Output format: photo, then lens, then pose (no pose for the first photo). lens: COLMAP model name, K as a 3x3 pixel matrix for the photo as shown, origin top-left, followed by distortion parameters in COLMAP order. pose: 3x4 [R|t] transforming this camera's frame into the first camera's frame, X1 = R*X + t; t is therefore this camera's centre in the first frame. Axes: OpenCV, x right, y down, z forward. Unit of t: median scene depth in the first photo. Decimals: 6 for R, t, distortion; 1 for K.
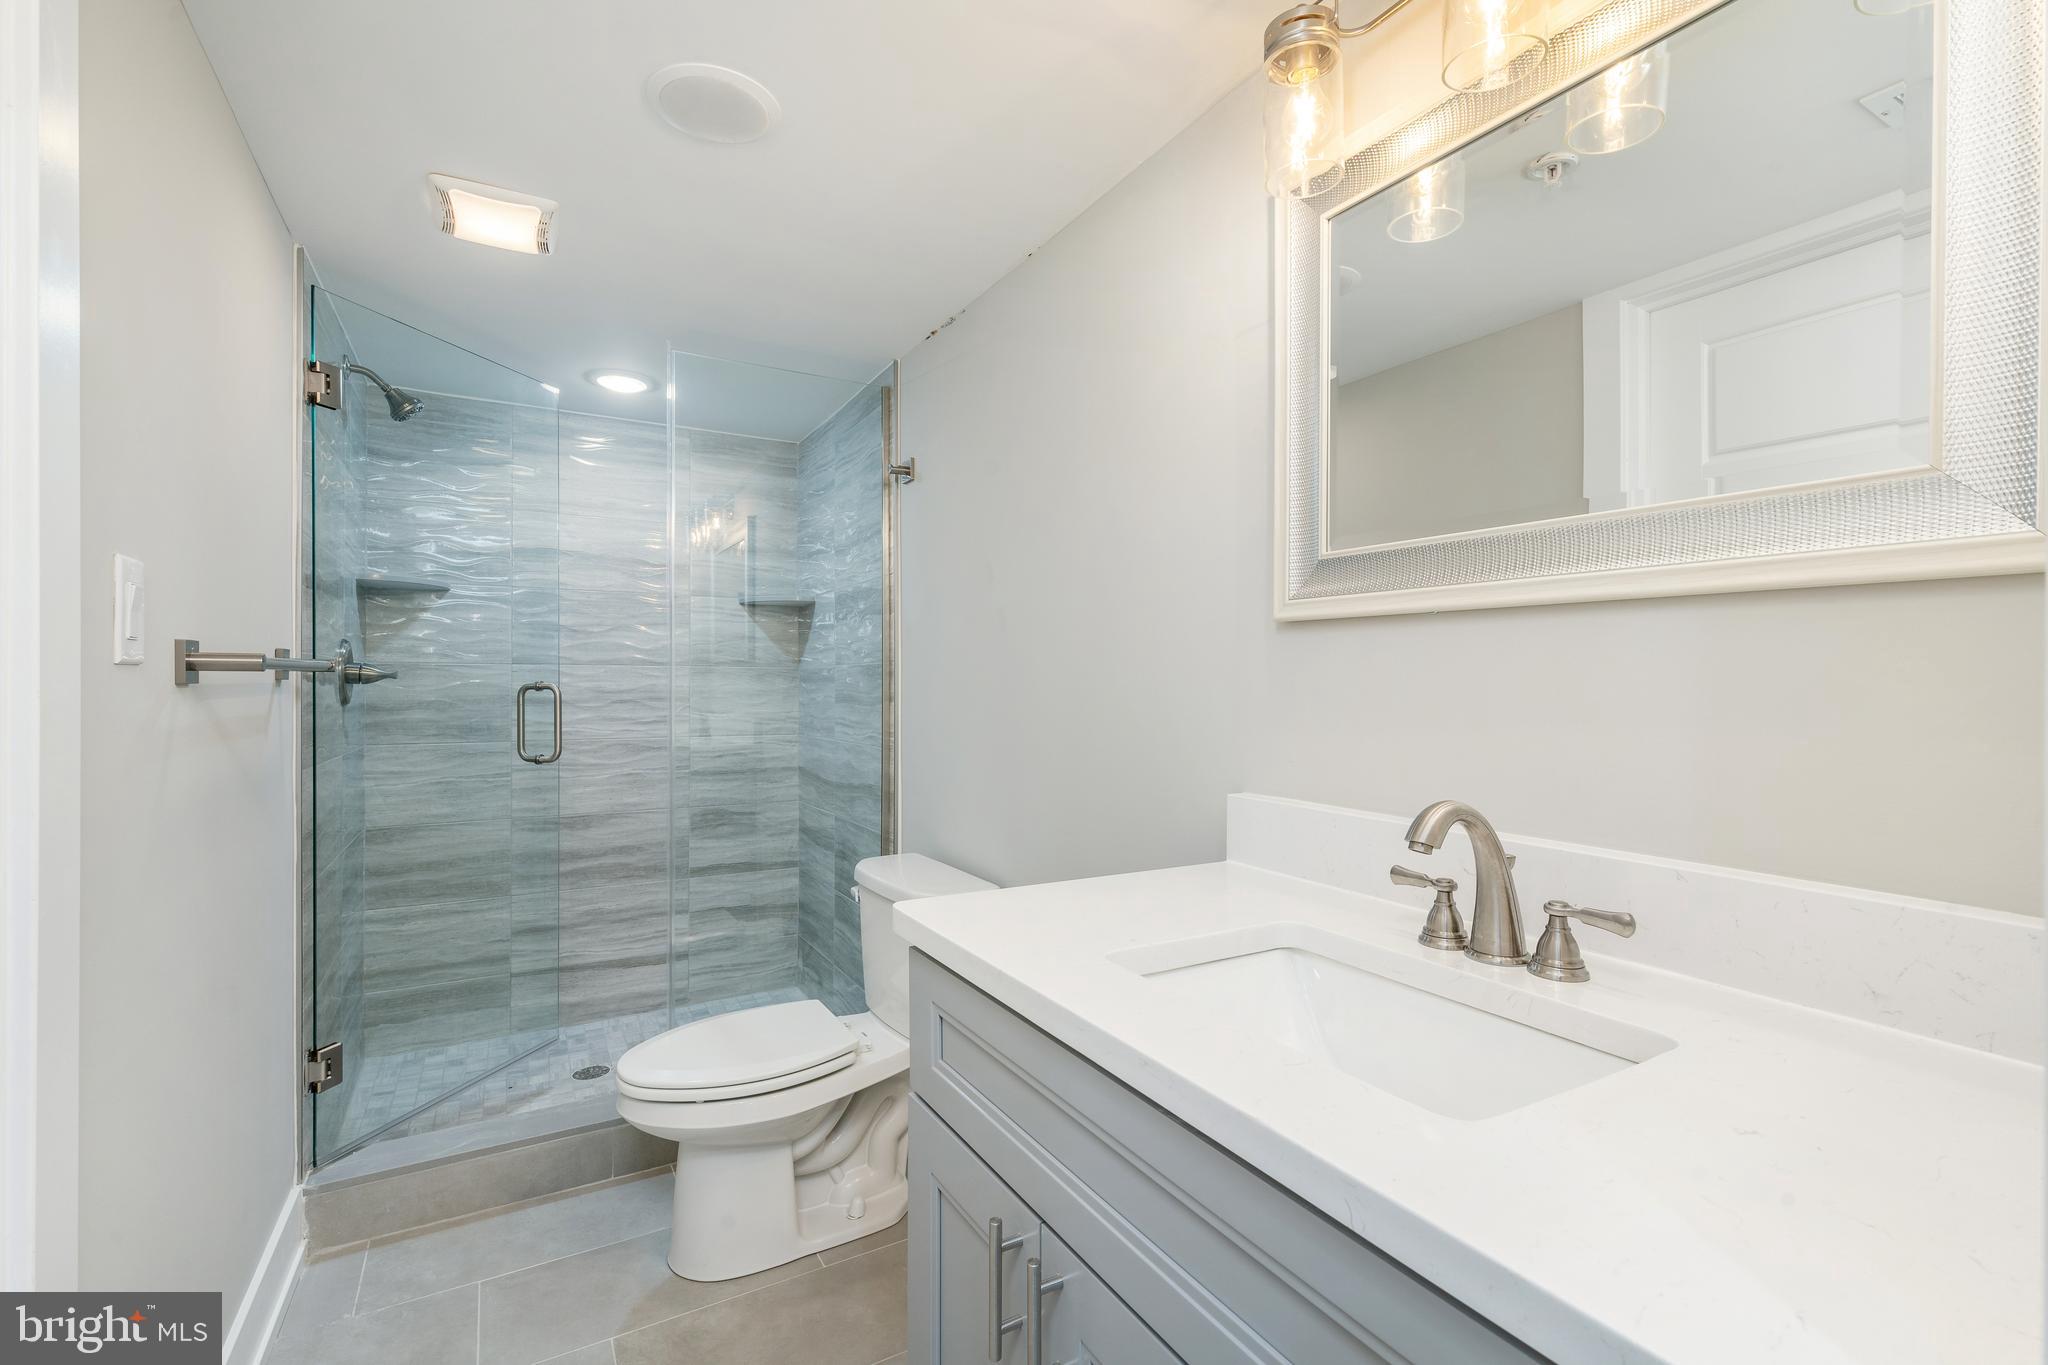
lens RADIAL K [[919.6, 0, 1024.0], [0, 919.6, 682.5], [0, 0, 1]] dist [0.008820, -0.000403]
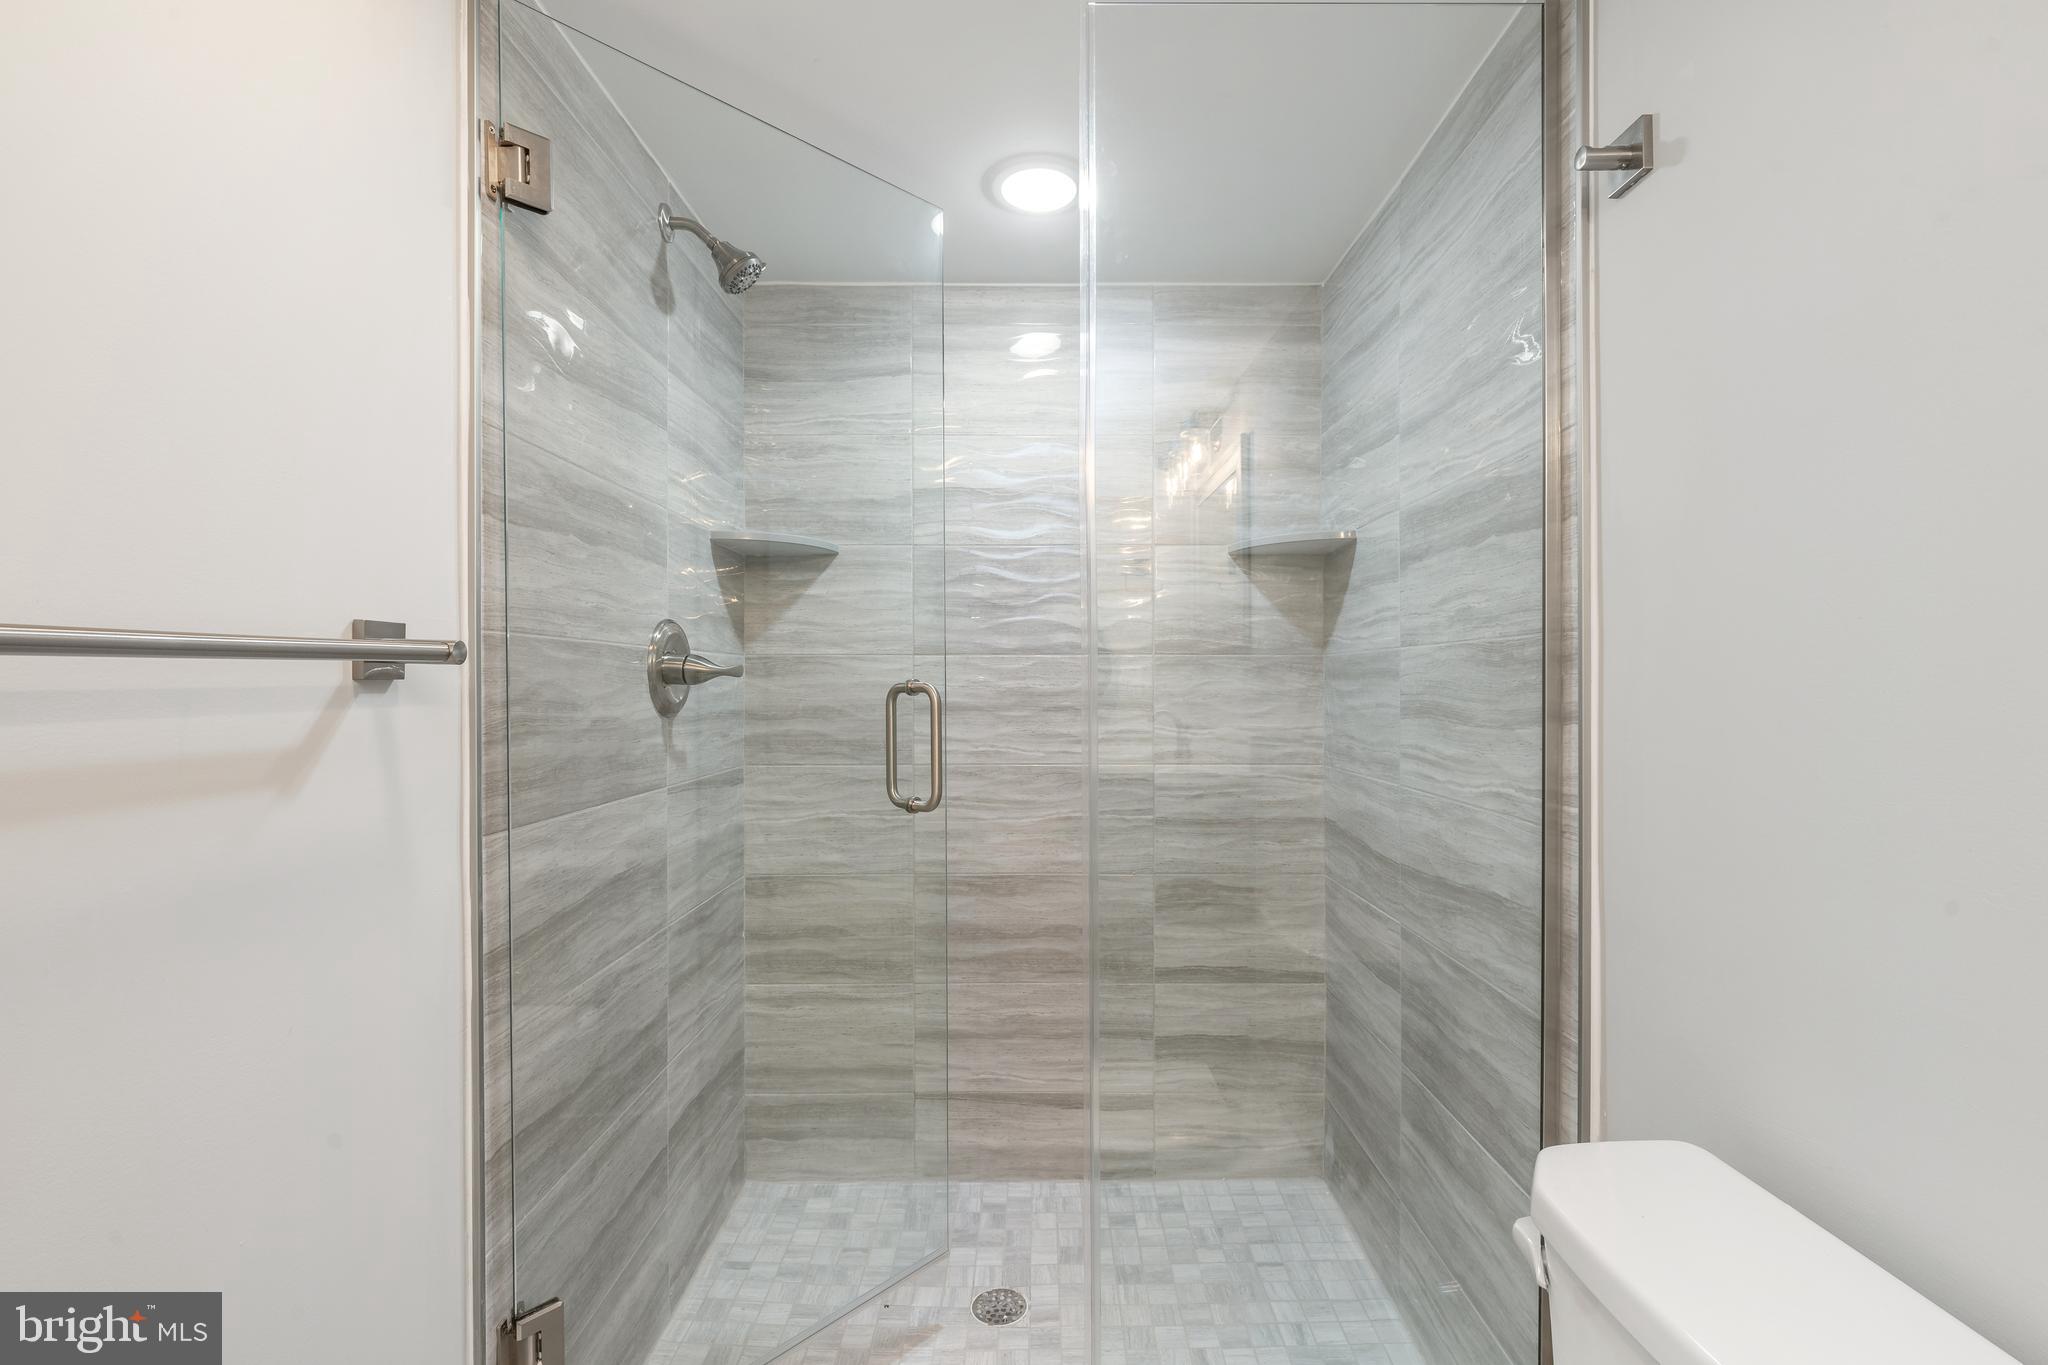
lens RADIAL K [[919.6, 0, 1024.0], [0, 919.6, 682.5], [0, 0, 1]] dist [0.008820, -0.000403]
pose [[0.866052, -0.002980, -0.499945, -0.130572], [0.004685, 0.999987, 0.002155, -0.000274], [0.499932, -0.004209, 0.866055, 0.434410]]
